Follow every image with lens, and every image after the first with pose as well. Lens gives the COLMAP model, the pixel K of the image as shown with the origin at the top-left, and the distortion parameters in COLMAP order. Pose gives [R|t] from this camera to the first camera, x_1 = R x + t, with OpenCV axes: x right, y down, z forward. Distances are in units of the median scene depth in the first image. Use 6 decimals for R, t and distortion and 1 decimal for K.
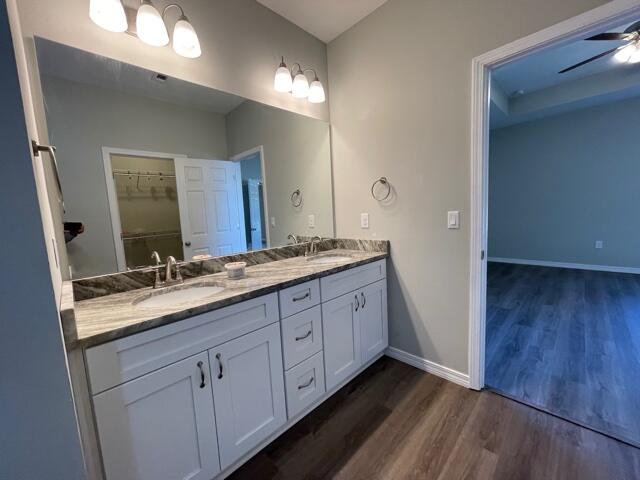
lens RADIAL K [[257.3, 0, 318.3], [0, 257.3, 238.8], [0, 0, 1]] dist [-0.002364, -0.000444]
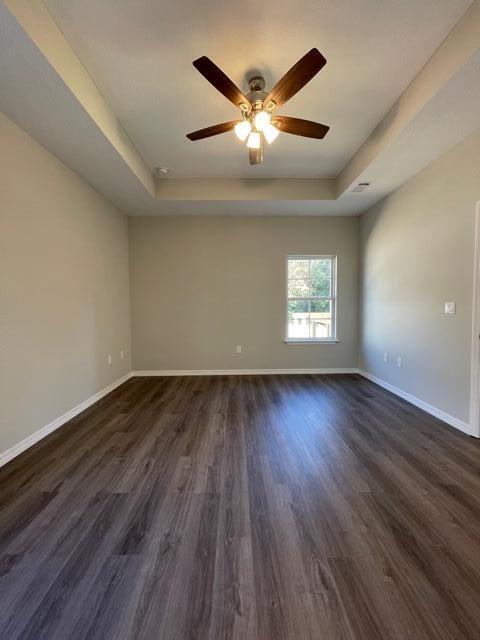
lens RADIAL K [[257.3, 0, 240.8], [0, 257.3, 318.2], [0, 0, 1]] dist [-0.002364, -0.000444]
pose [[0.683069, 0.014478, 0.730210, 0.496052], [0.041859, 0.997384, -0.058933, -0.061198], [-0.729153, 0.070821, 0.680676, 0.407984]]
